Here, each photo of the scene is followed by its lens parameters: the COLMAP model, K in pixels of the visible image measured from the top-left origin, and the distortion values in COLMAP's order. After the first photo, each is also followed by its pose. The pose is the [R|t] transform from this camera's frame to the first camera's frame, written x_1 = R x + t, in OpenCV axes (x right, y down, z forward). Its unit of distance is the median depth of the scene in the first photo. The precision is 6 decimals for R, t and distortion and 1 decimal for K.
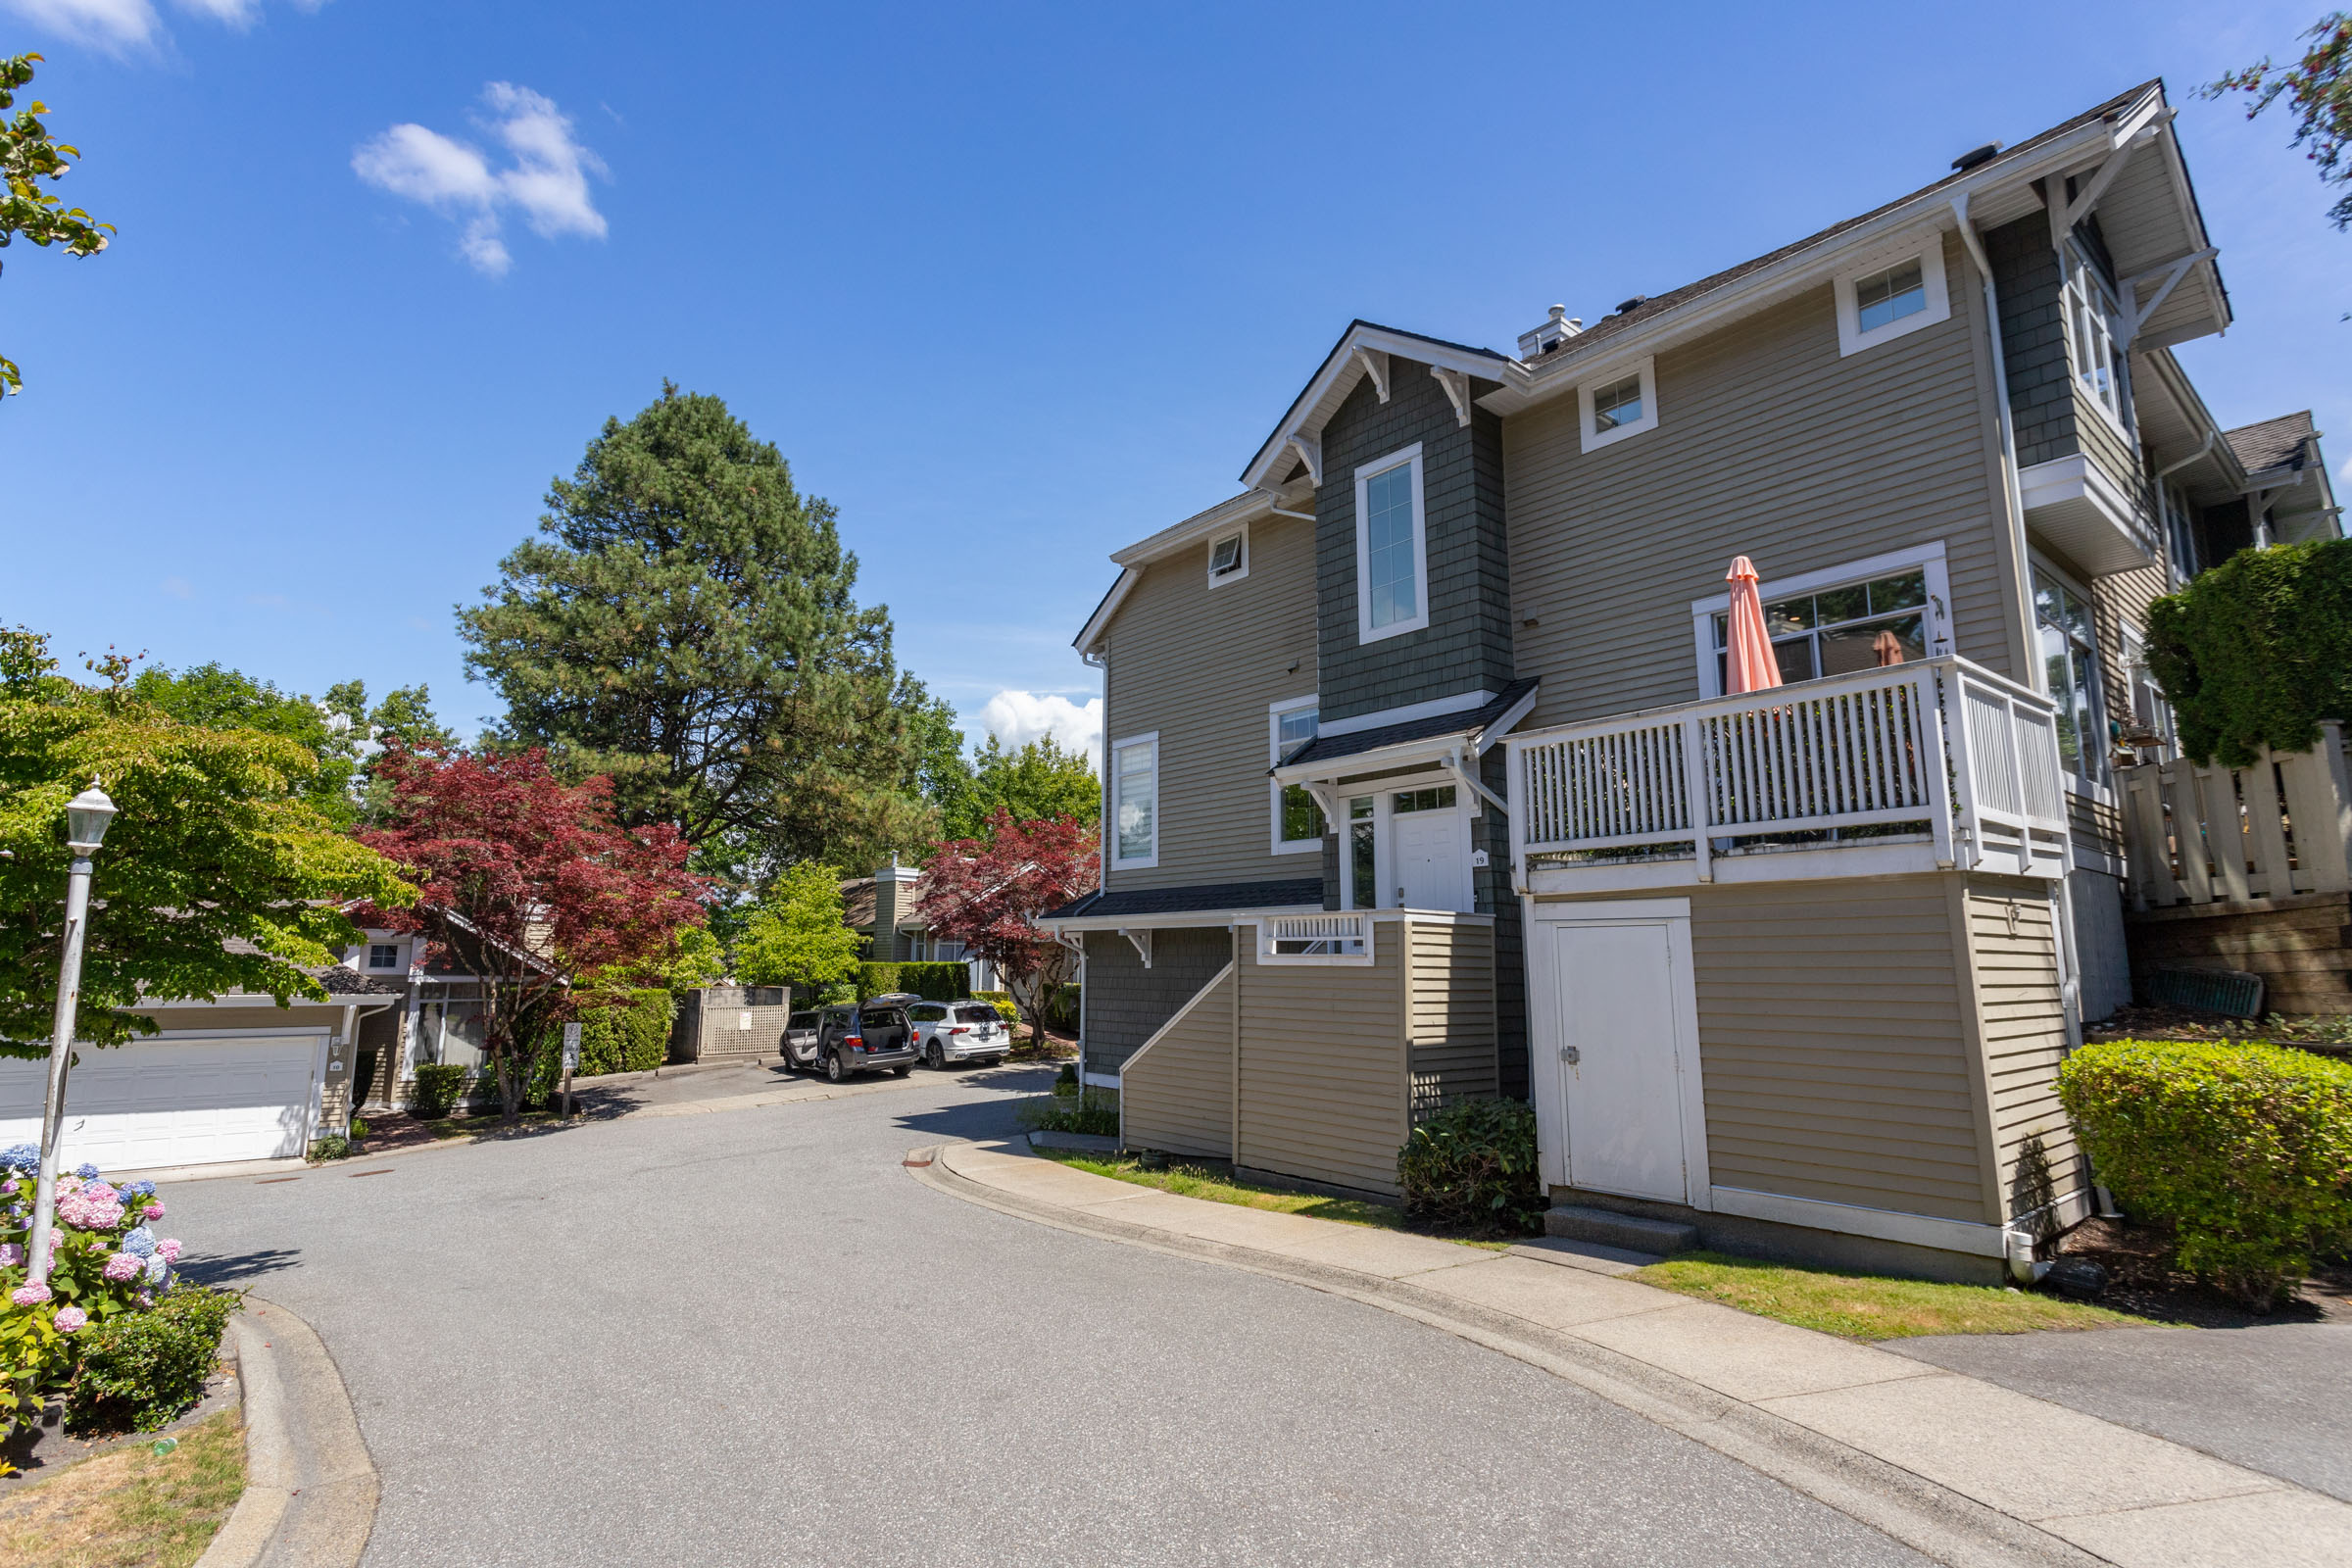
lens RADIAL K [[1128.6, 0, 1172.7], [0, 1128.6, 780.2], [0, 0, 1]] dist [0.001580, 0.000020]
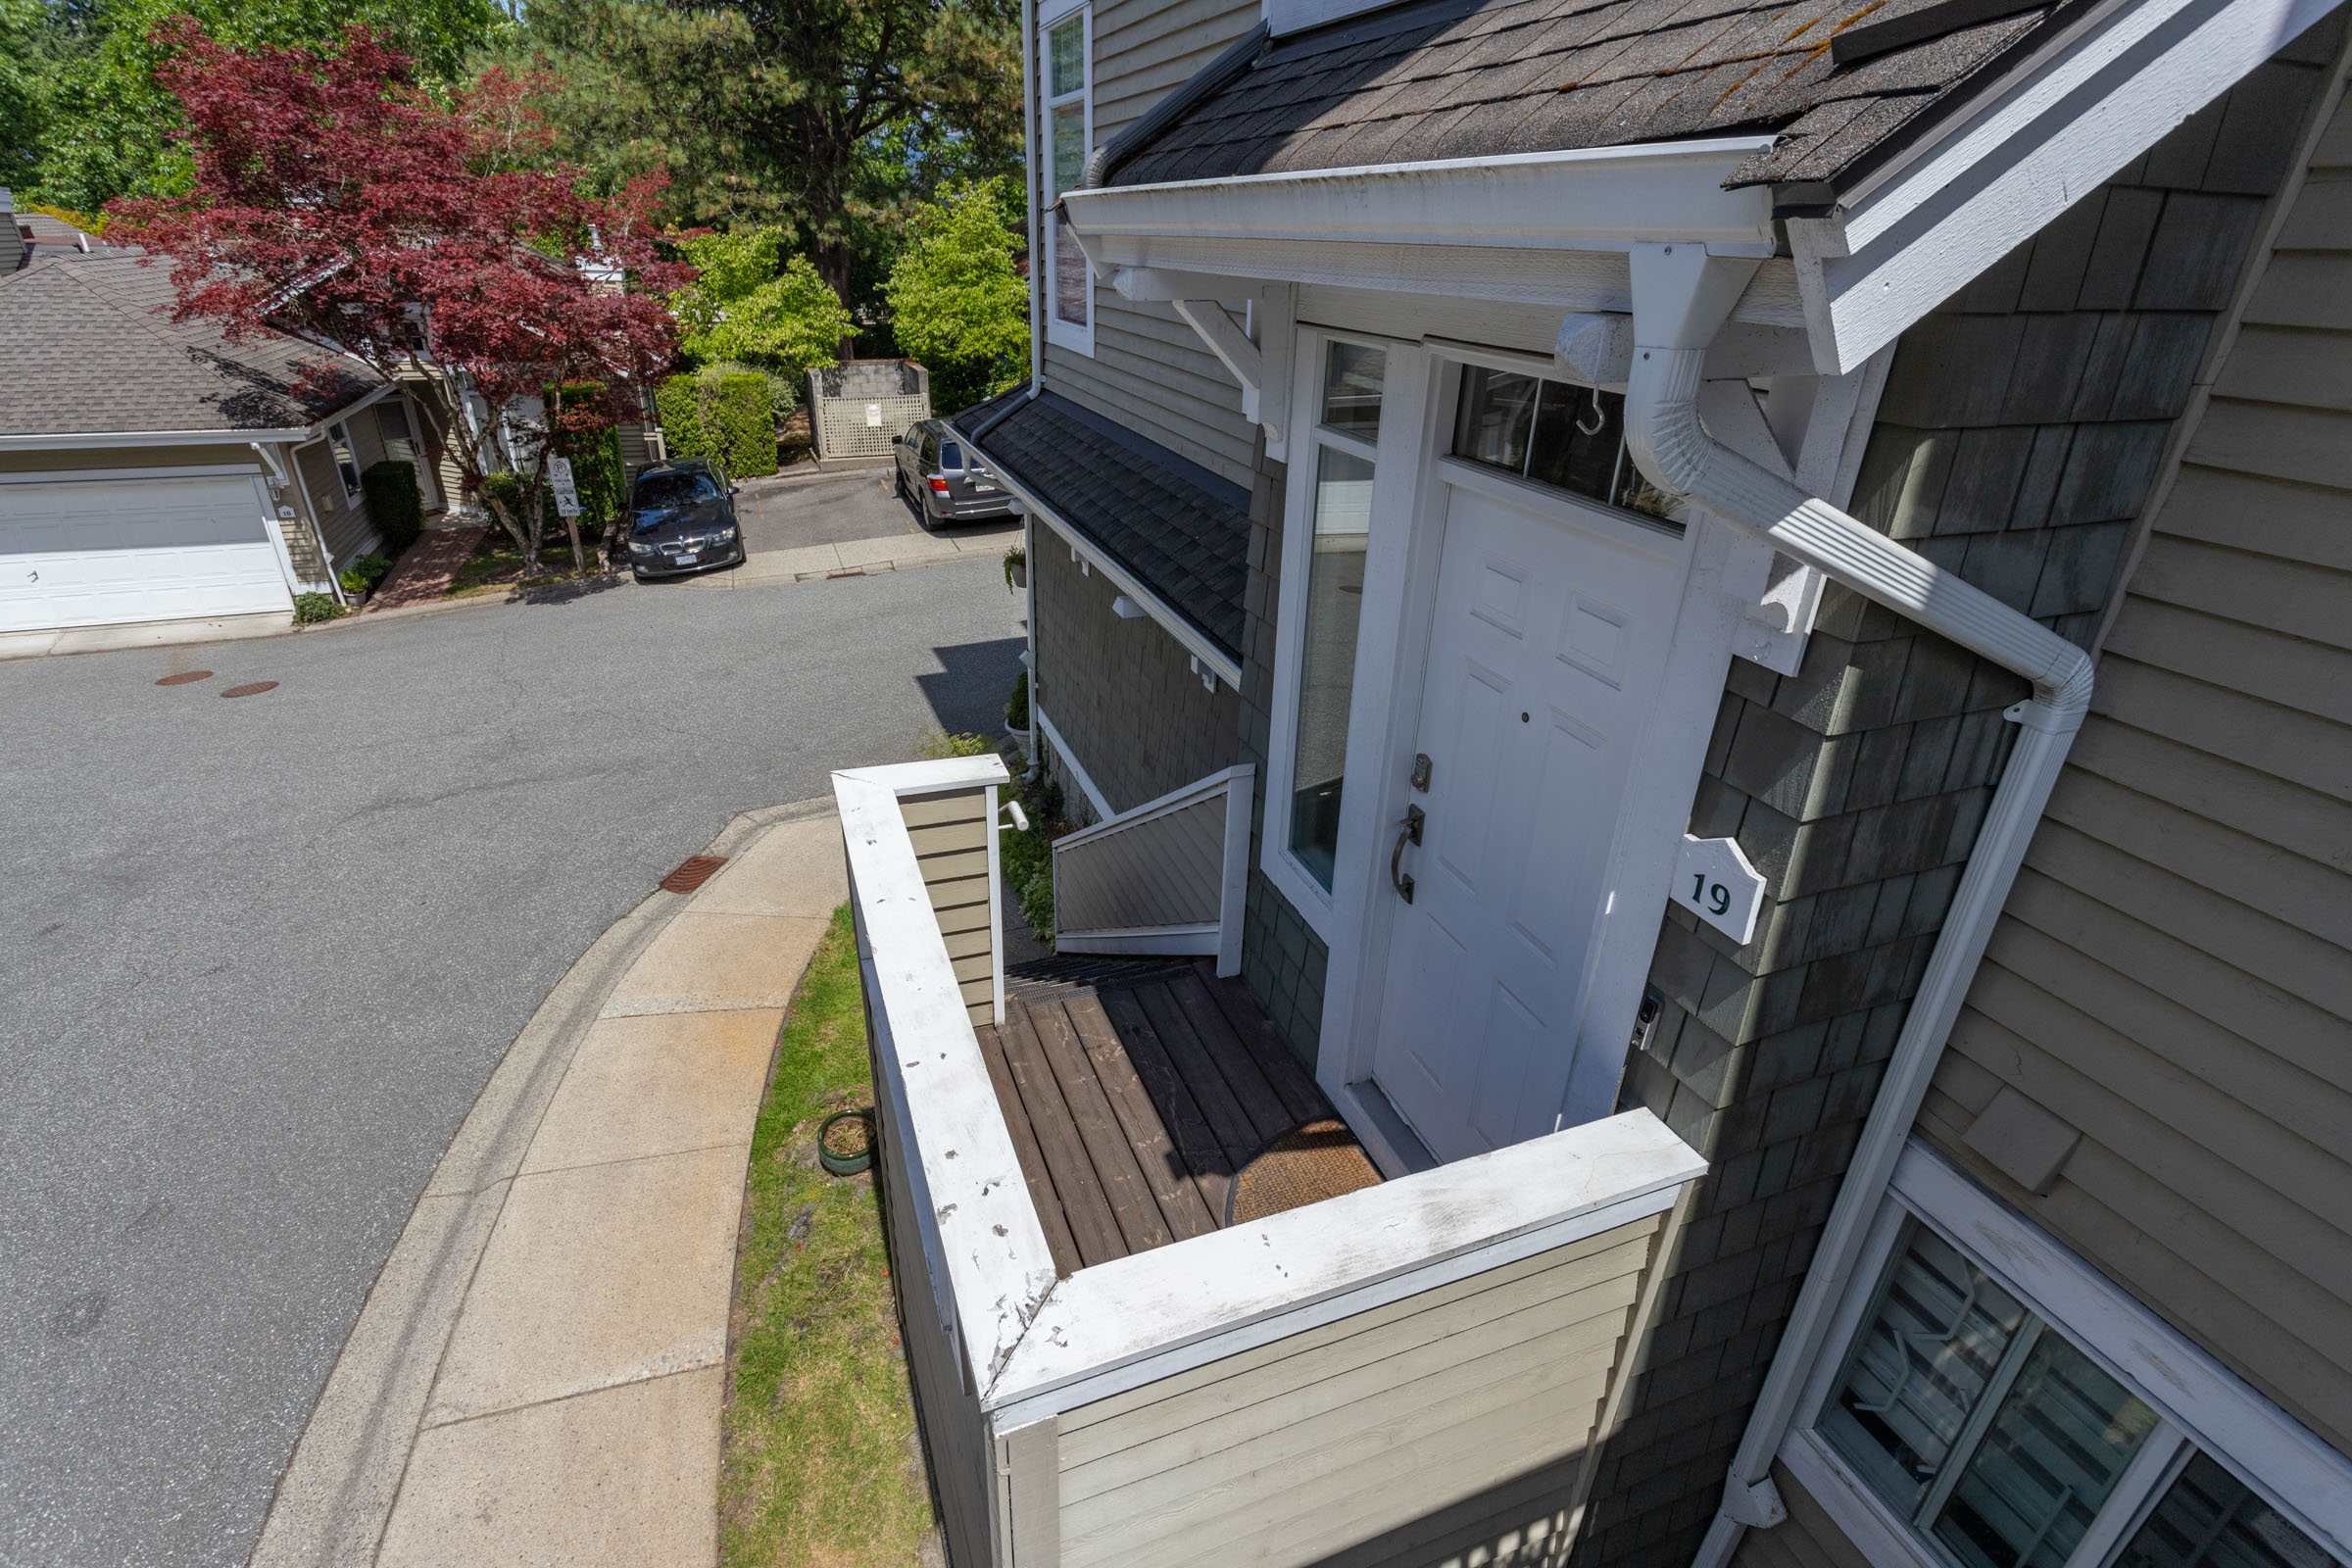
lens RADIAL K [[1128.6, 0, 1166.9], [0, 1128.6, 791.8], [0, 0, 1]] dist [0.001580, 0.000020]
pose [[0.940070, 0.159532, -0.301361, 0.161806], [0.048208, 0.812744, 0.580623, -0.036733], [0.337557, -0.560354, 0.756346, 0.563931]]
